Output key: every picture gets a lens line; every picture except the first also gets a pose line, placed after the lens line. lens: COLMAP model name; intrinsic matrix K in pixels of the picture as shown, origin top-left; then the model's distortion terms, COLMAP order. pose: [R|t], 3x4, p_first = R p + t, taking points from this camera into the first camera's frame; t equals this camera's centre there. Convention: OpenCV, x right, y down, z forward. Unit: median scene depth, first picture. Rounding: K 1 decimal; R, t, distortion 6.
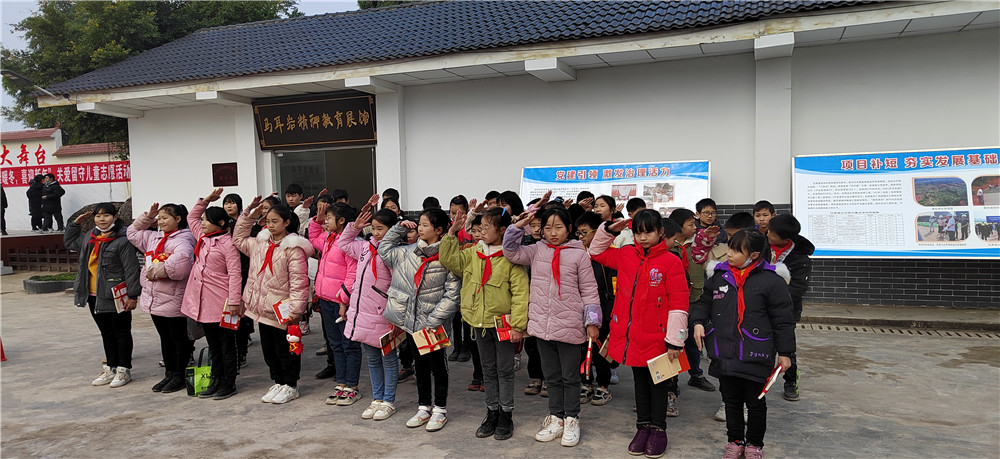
lens RADIAL K [[705.1, 0, 500.0], [0, 705.1, 229.5], [0, 0, 1]] dist [0.041988, -0.005172]
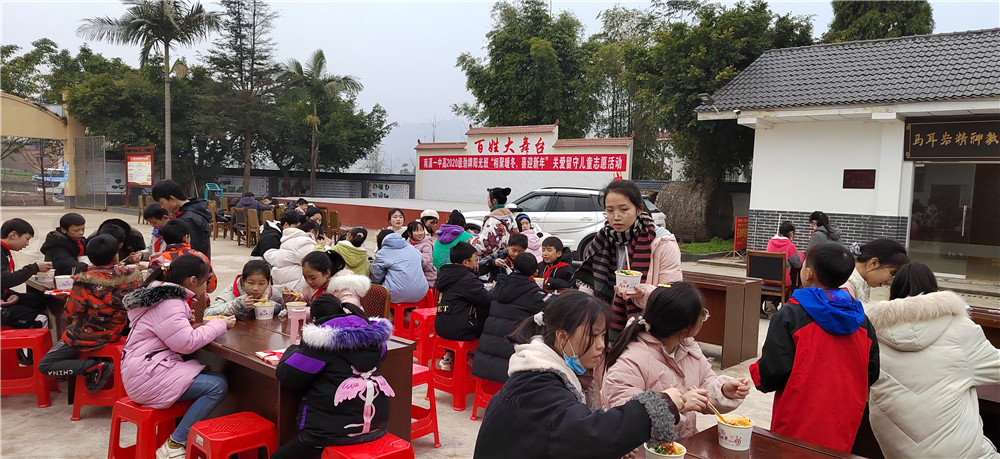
lens RADIAL K [[705.1, 0, 500.0], [0, 705.1, 229.5], [0, 0, 1]] dist [0.041988, -0.005172]
pose [[0.938190, 0.079073, -0.336968, -0.285741], [-0.072963, 0.996860, 0.030780, 0.007989], [0.338344, -0.004291, 0.941013, -0.181039]]
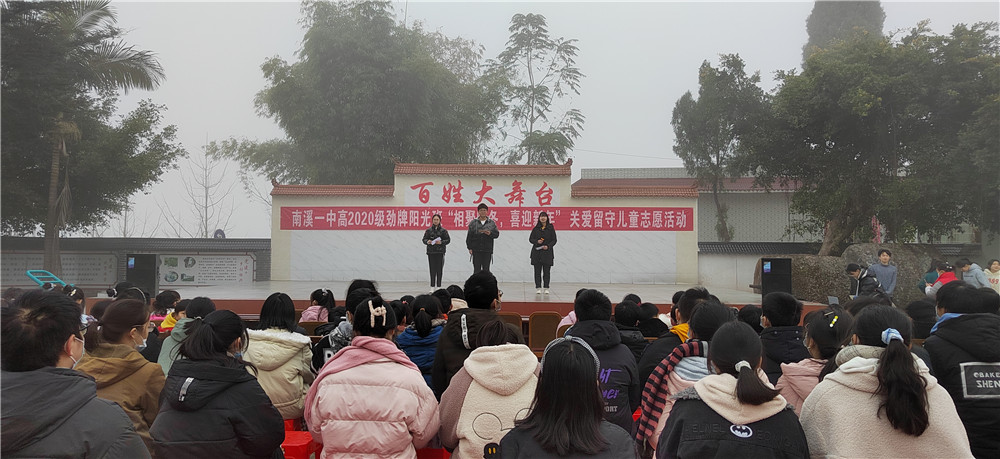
lens RADIAL K [[705.1, 0, 500.0], [0, 705.1, 229.5], [0, 0, 1]] dist [0.041988, -0.005172]
pose [[0.924870, 0.054844, 0.376308, -1.021482], [-0.014102, 0.993811, -0.110182, 0.031682], [-0.380022, 0.096597, 0.919920, 0.250804]]
